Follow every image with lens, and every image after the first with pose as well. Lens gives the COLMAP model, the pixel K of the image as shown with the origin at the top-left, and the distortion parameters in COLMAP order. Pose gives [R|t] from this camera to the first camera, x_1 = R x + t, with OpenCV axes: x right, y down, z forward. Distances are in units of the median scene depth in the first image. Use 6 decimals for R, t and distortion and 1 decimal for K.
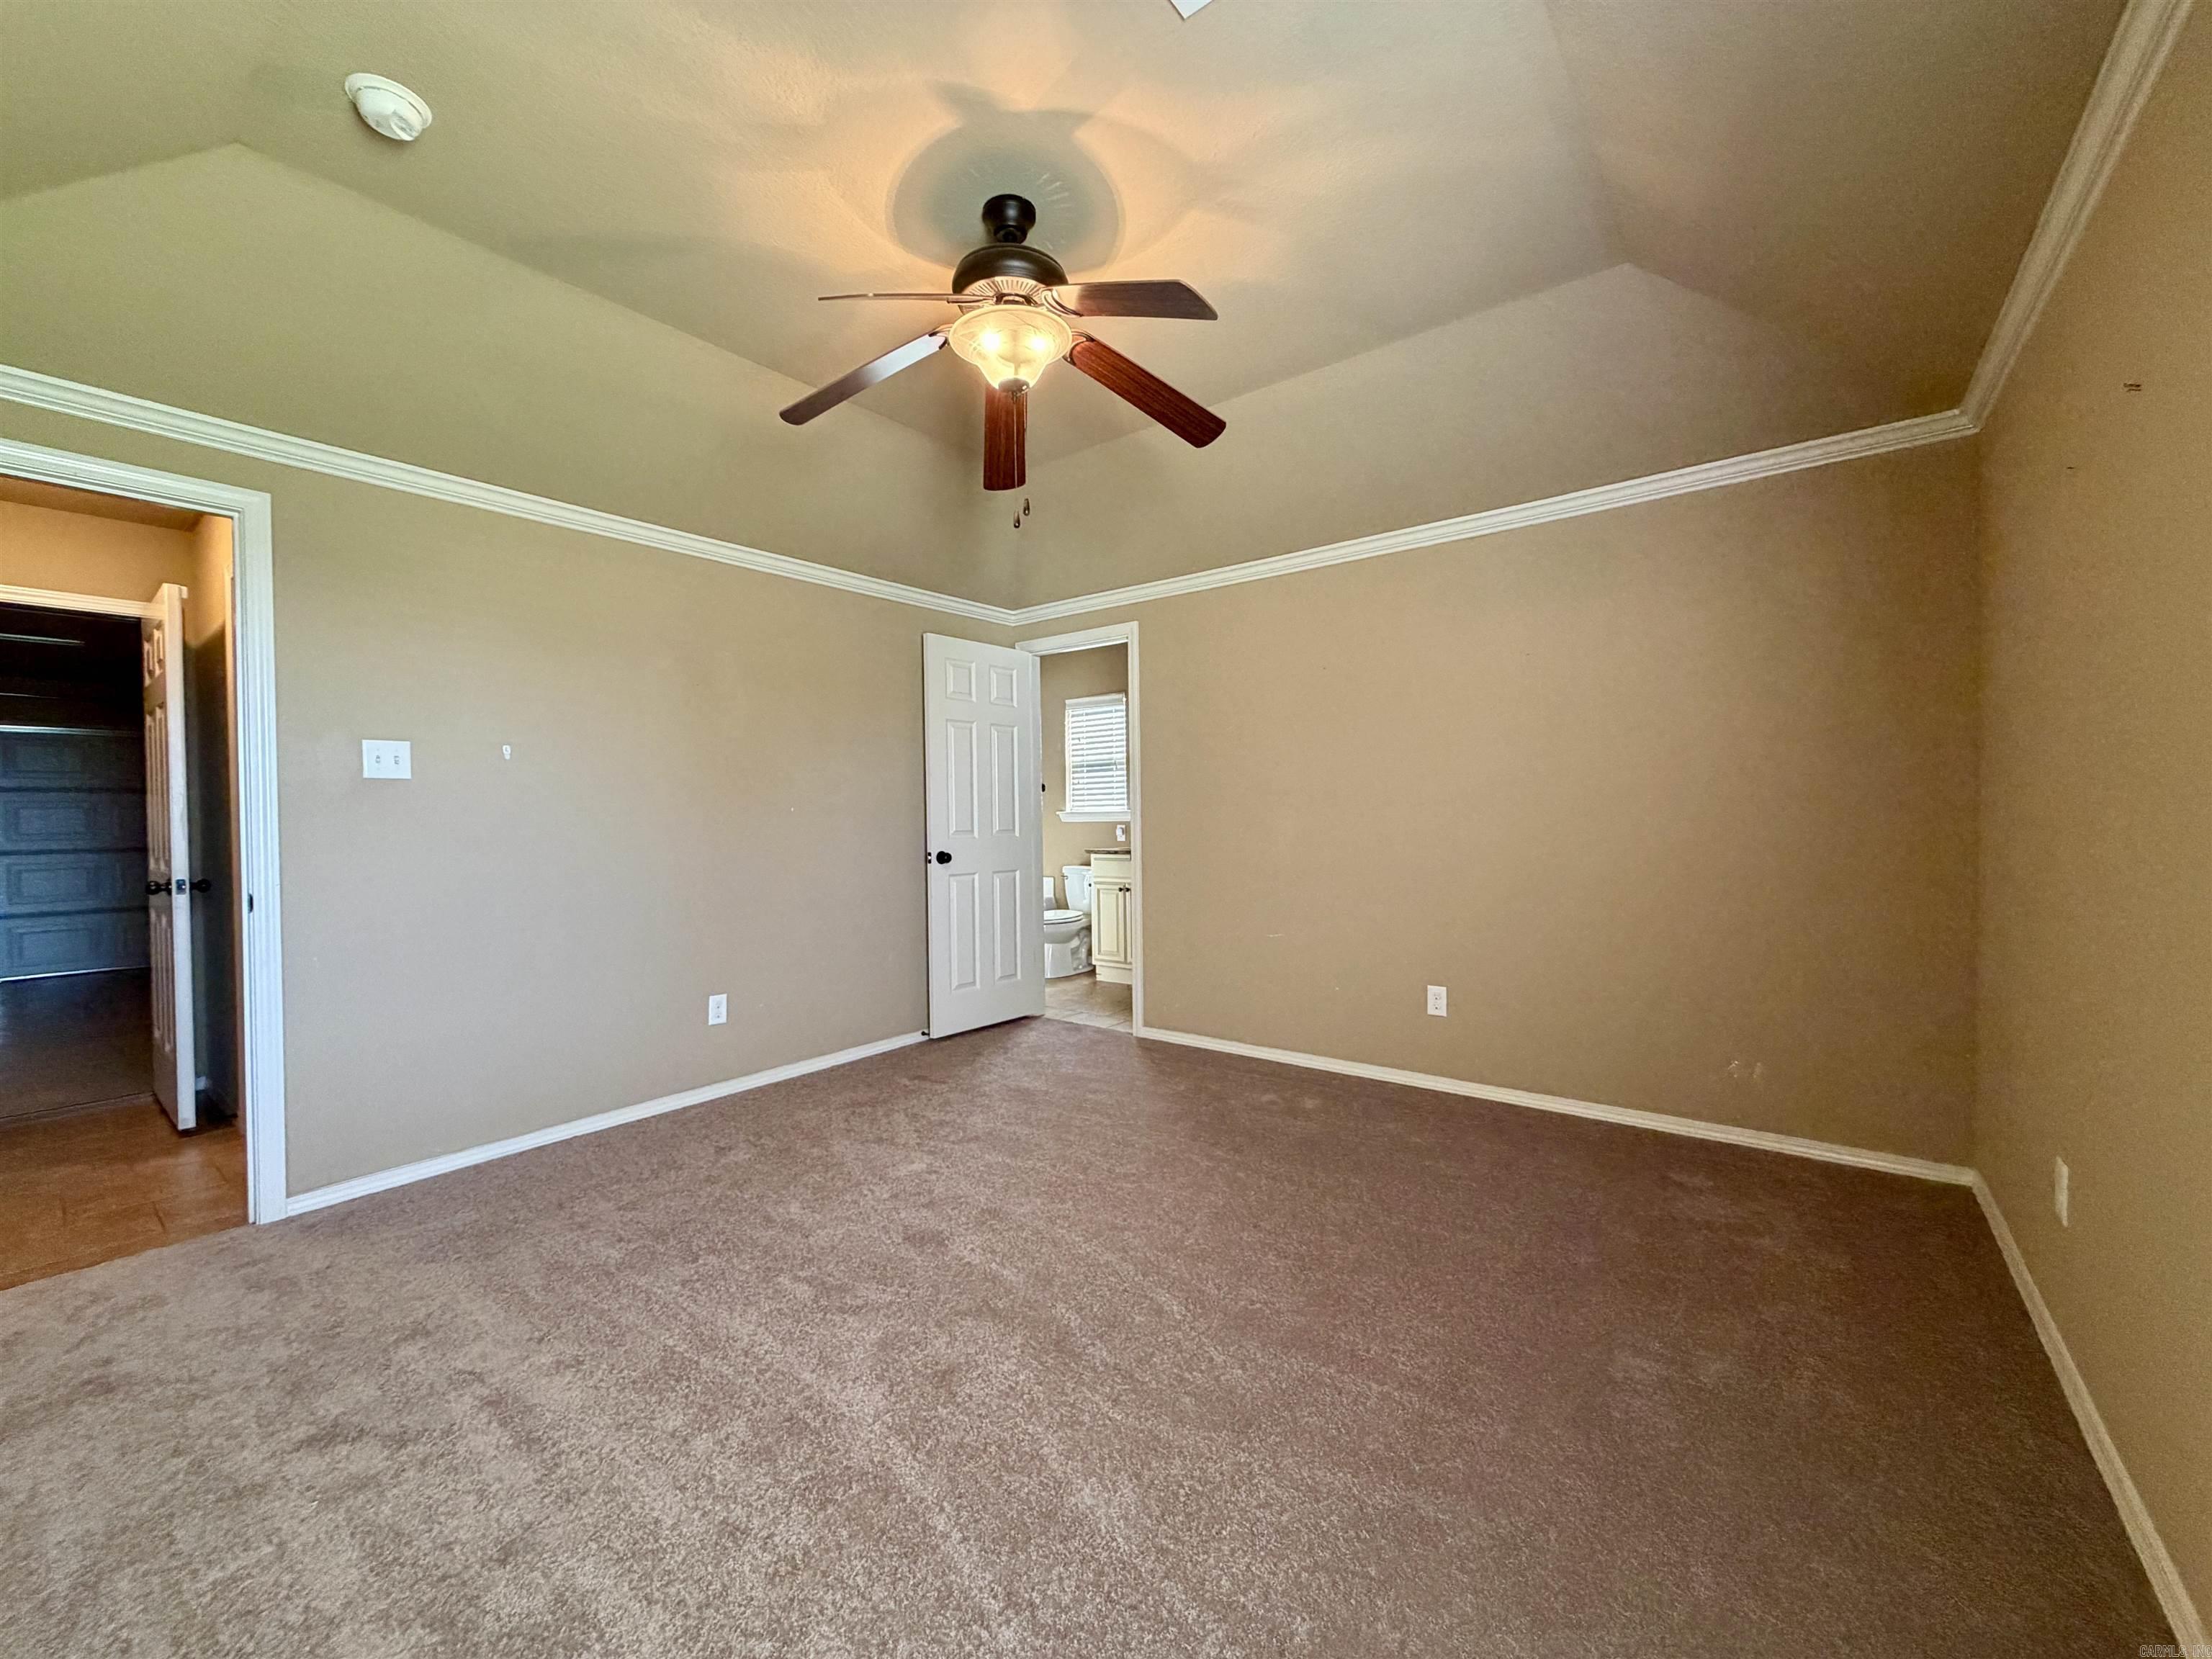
lens RADIAL K [[875.3, 0, 1100.2], [0, 875.3, 822.1], [0, 0, 1]] dist [-0.011550, 0.000315]
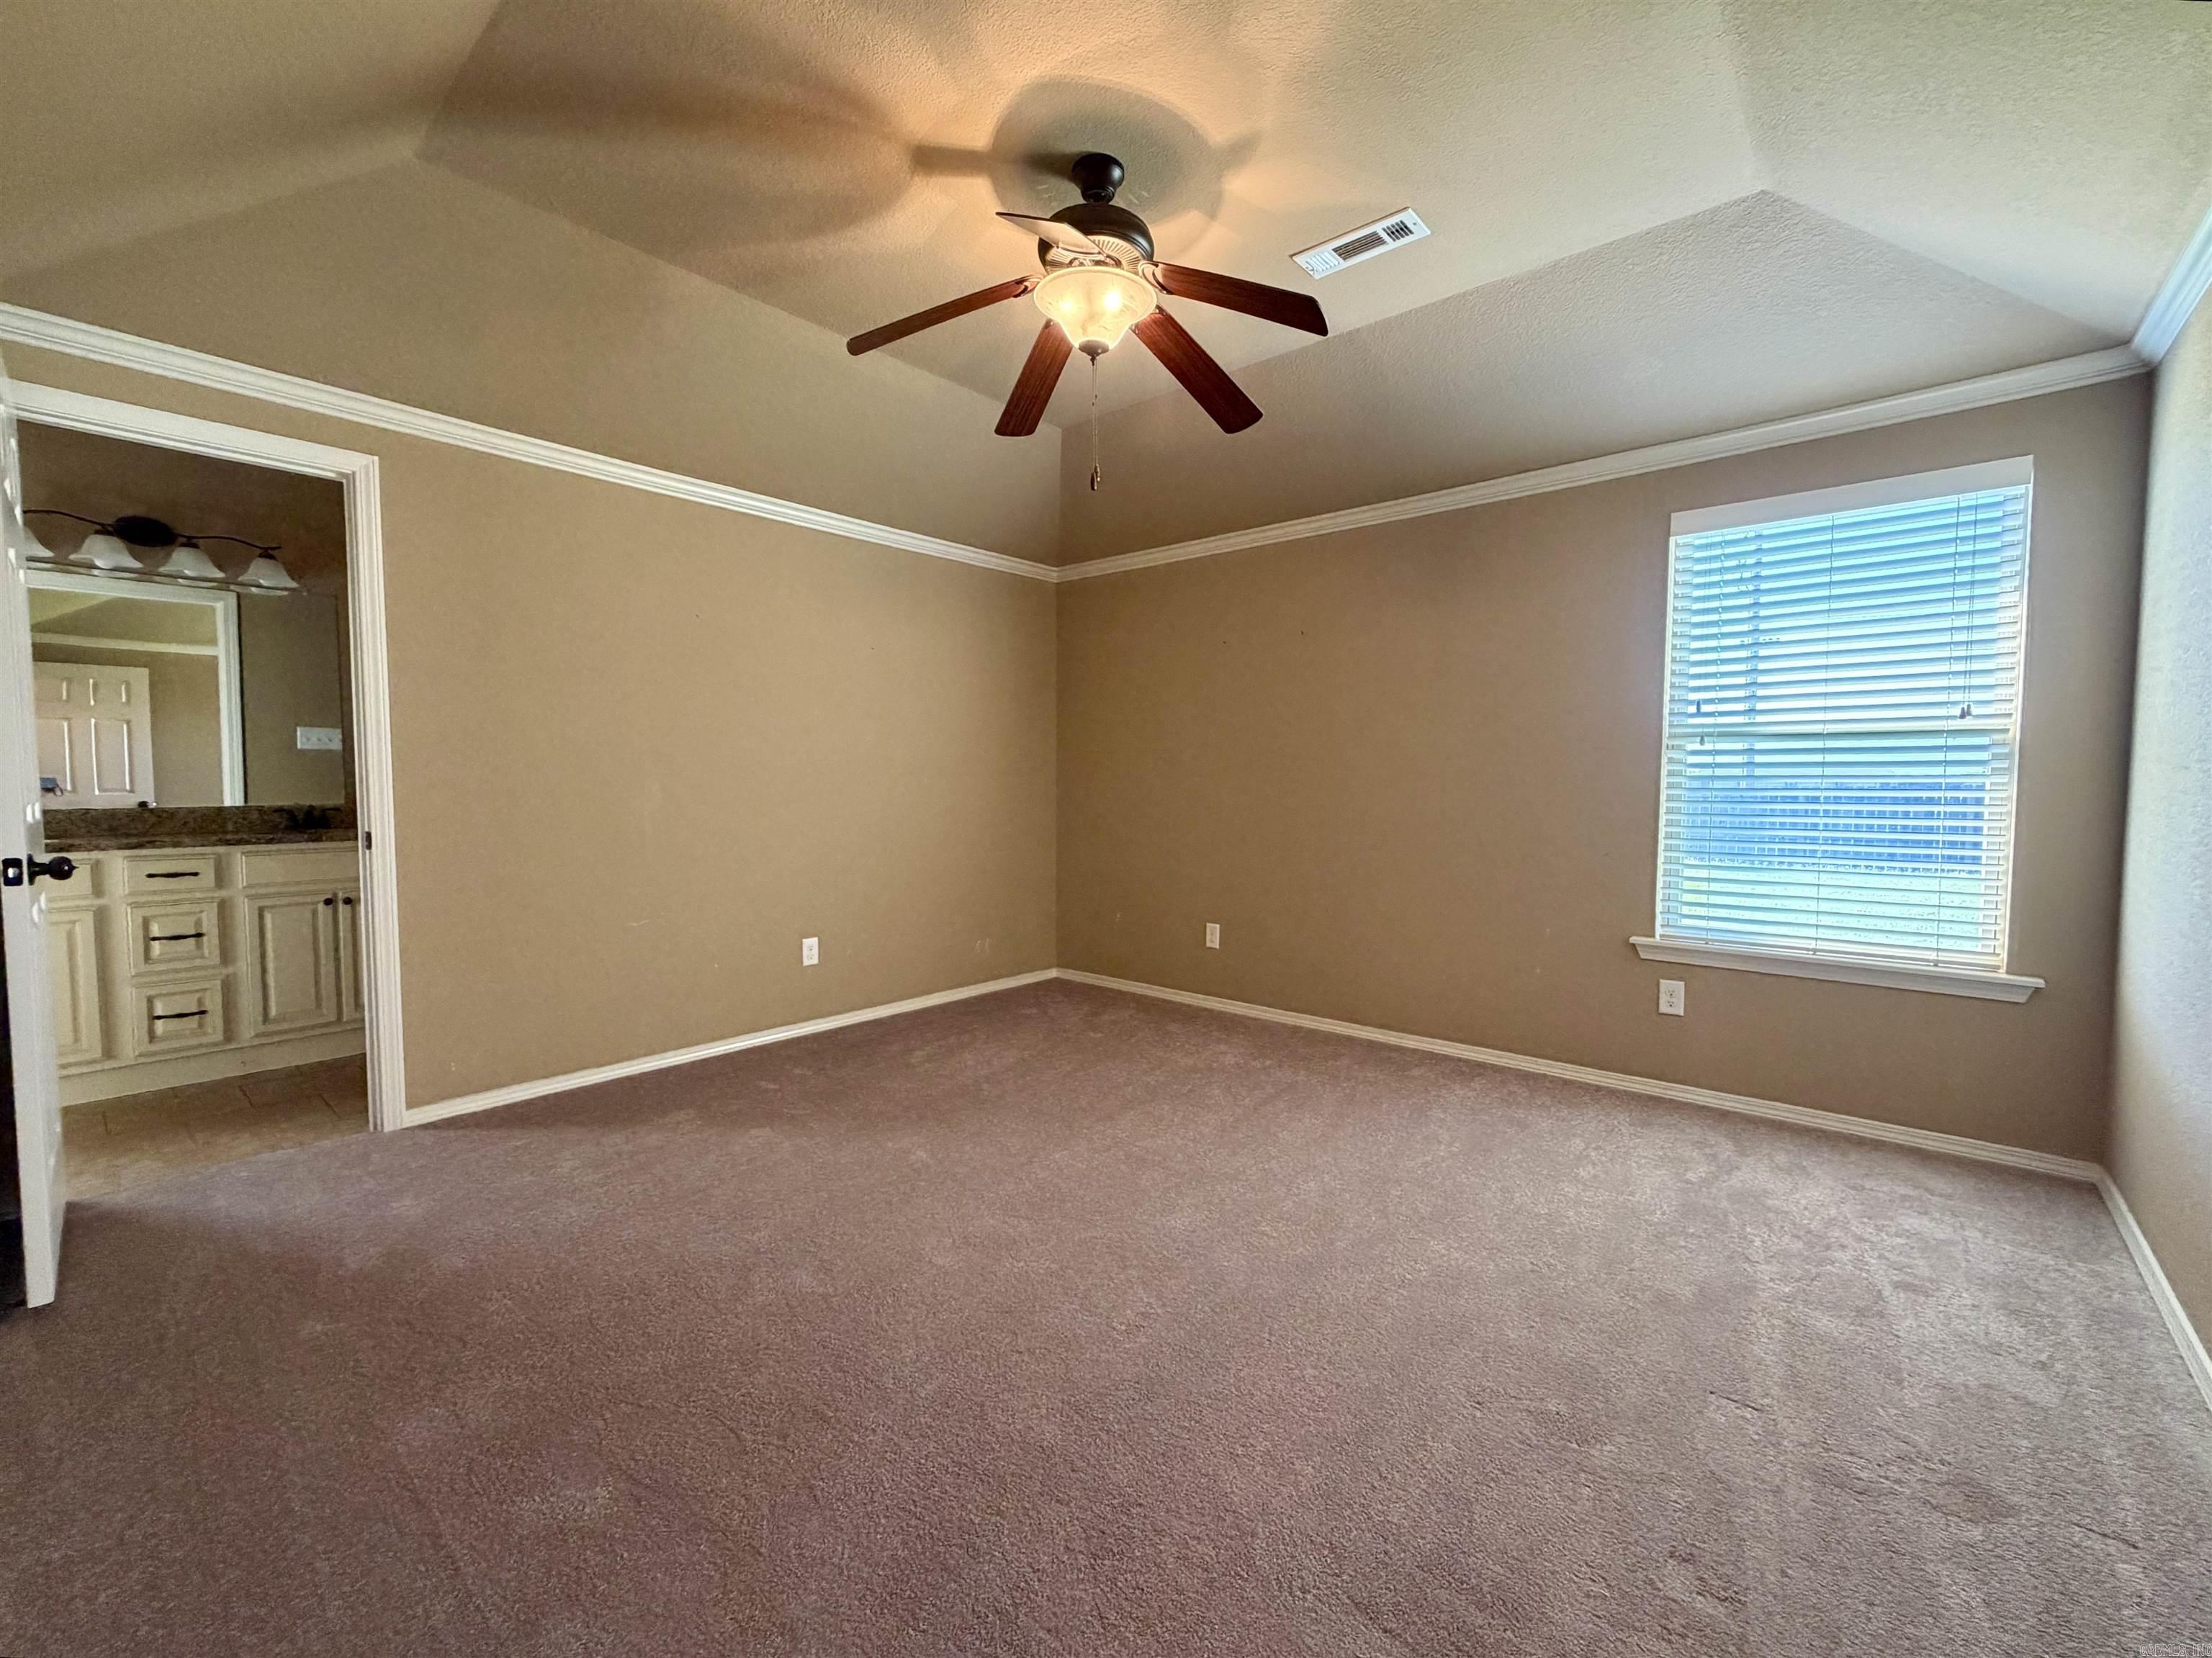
lens RADIAL K [[882.8, 0, 1100.0], [0, 882.8, 827.1], [0, 0, 1]] dist [0.000342, 0.000143]
pose [[0.029793, -0.032113, 0.999040, -0.830804], [-0.002066, 0.999480, 0.032189, 0.013135], [-0.999554, -0.003023, 0.029711, 0.710409]]
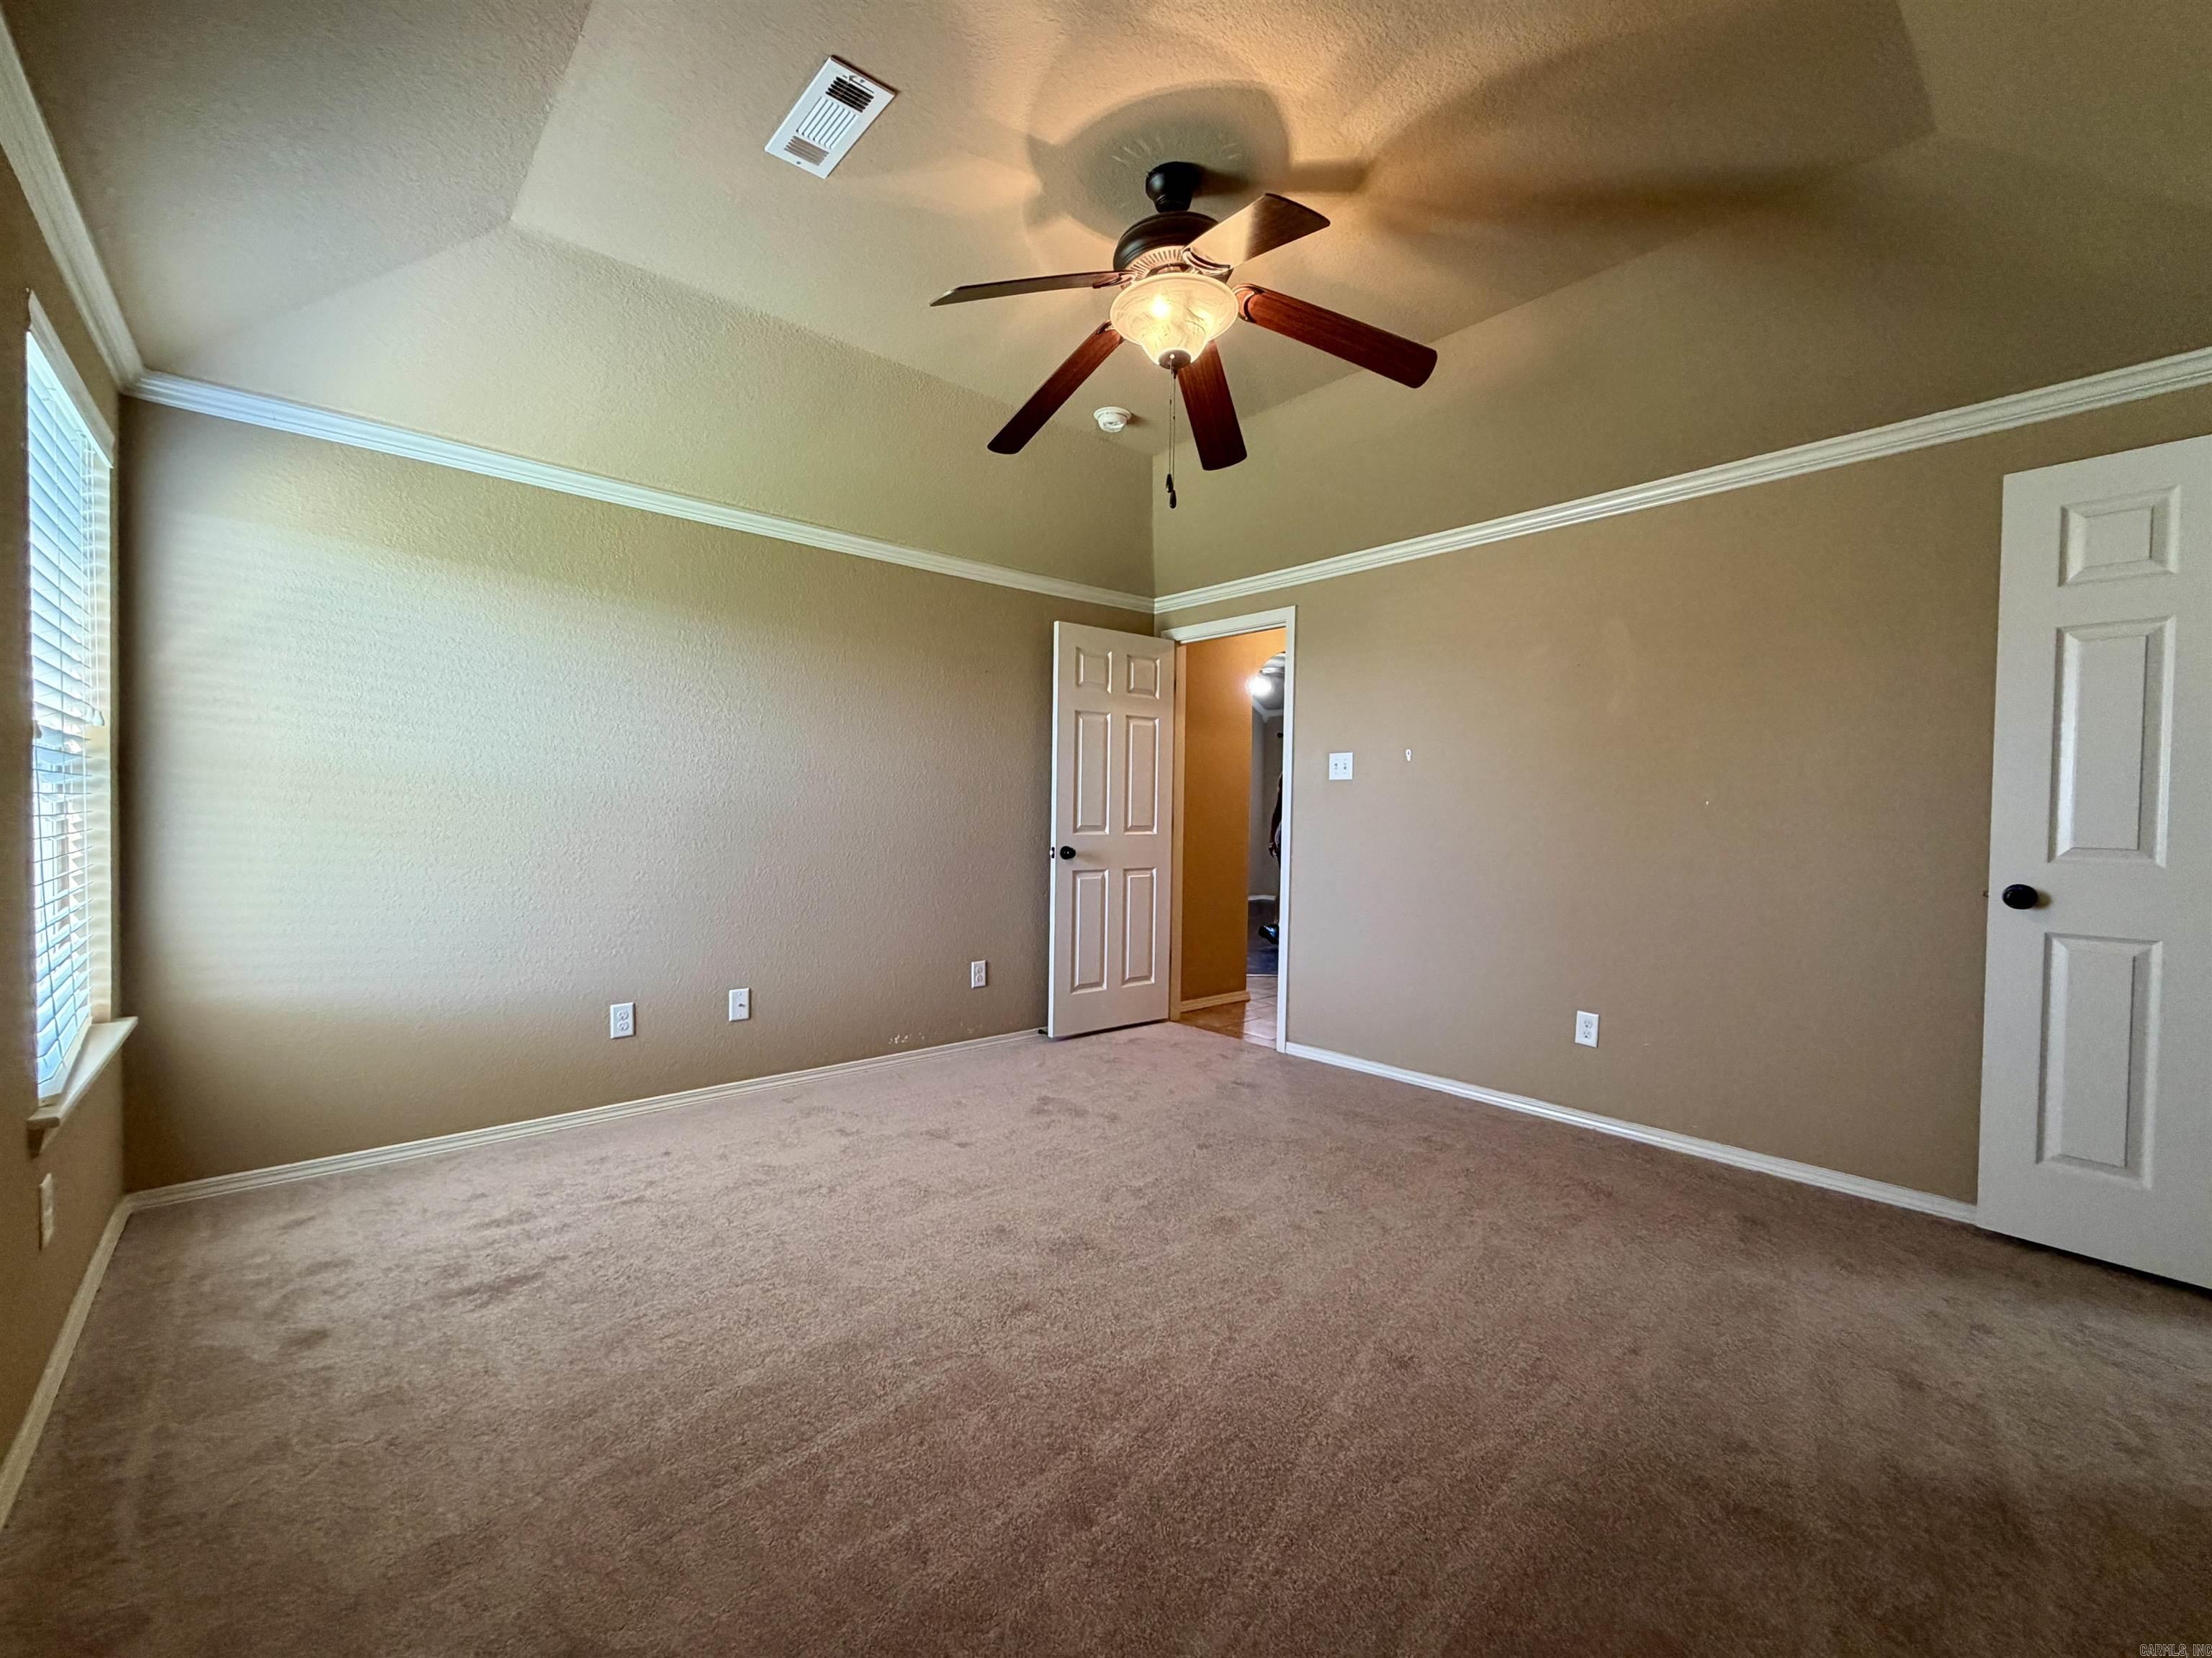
lens RADIAL K [[921.9, 0, 1106.0], [0, 921.9, 829.0], [0, 0, 1]] dist [-0.000628, -0.000065]
pose [[-0.187638, 0.037176, -0.981534, 0.683575], [-0.011340, 0.999135, 0.040011, -0.023469], [0.982173, 0.018638, -0.187054, 0.832710]]
